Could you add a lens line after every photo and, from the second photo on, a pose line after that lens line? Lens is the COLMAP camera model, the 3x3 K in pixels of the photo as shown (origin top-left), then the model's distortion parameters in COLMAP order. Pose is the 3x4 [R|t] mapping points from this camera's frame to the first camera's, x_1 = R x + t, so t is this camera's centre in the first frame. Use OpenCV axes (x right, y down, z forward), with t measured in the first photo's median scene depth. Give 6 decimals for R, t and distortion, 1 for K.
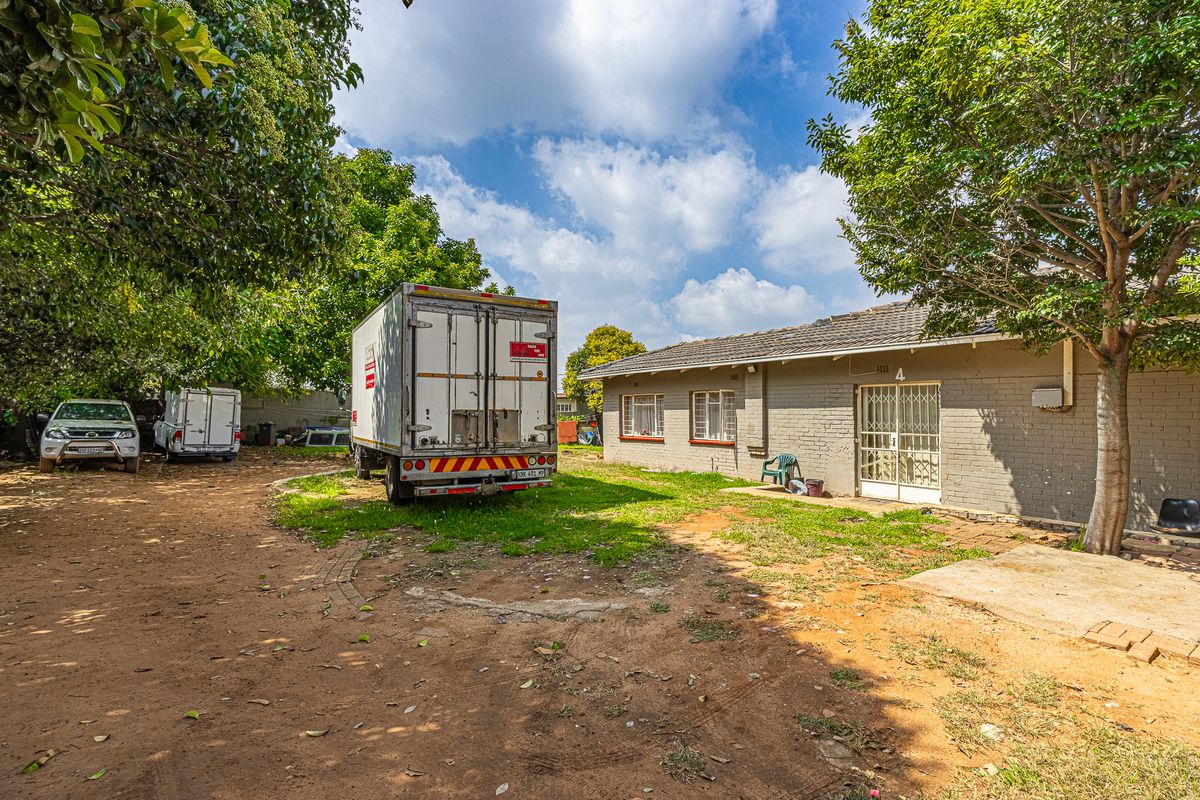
lens RADIAL K [[569.6, 0, 597.5], [0, 569.6, 403.3], [0, 0, 1]] dist [-0.017113, -0.000147]
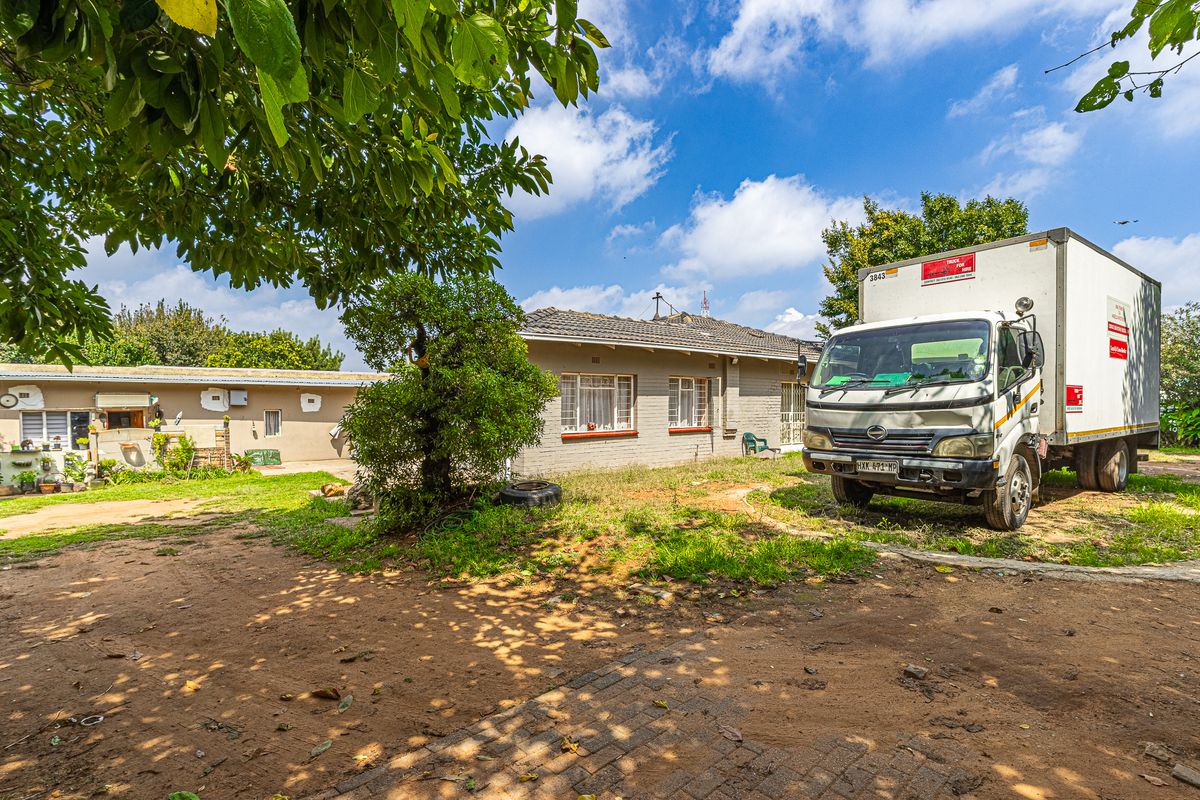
lens RADIAL K [[569.6, 0, 602.2], [0, 569.6, 425.0], [0, 0, 1]] dist [-0.017113, -0.000147]
pose [[-0.104250, -0.031293, 0.994059, -0.802975], [-0.010387, 0.999485, 0.030374, 0.034067], [-0.994497, -0.007159, -0.104521, 1.318950]]
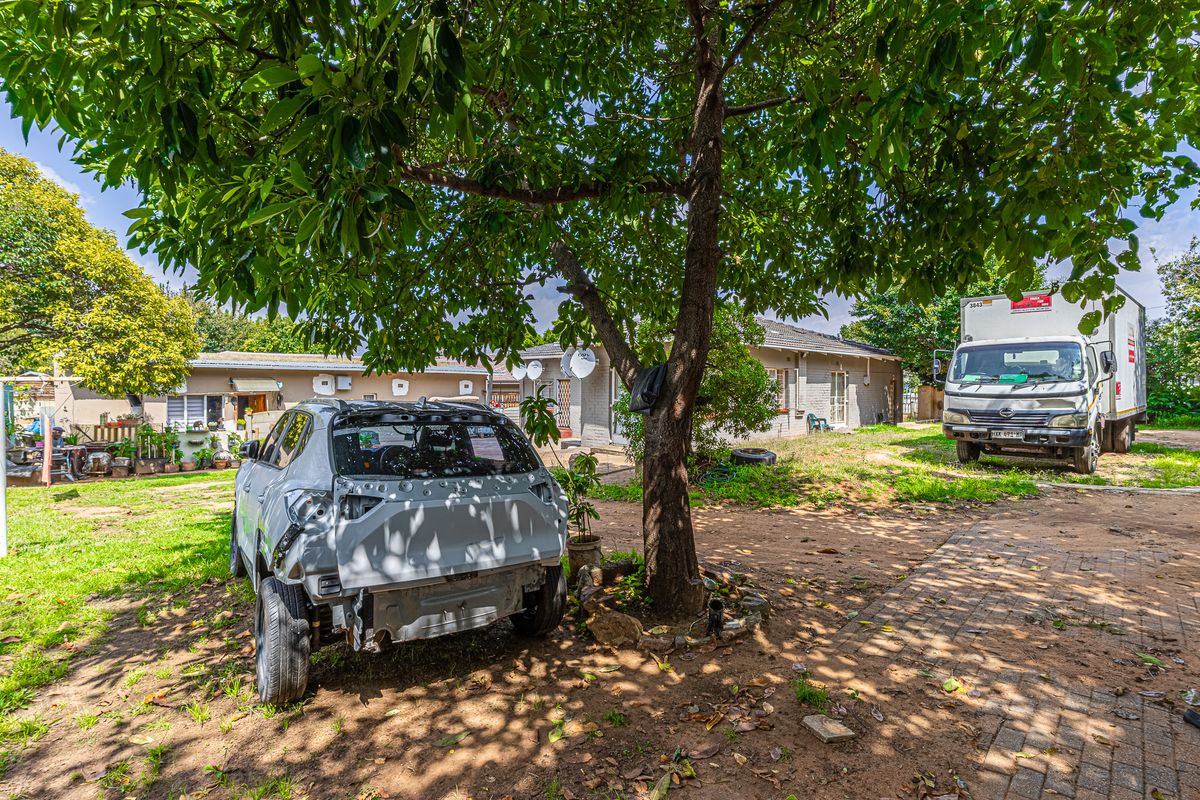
lens RADIAL K [[569.6, 0, 596.2], [0, 569.6, 394.0], [0, 0, 1]] dist [-0.017113, -0.000147]
pose [[-0.185312, -0.009387, 0.982635, -0.969402], [-0.011885, 0.999903, 0.007311, 0.029561], [-0.982608, -0.010324, -0.185406, 1.683300]]
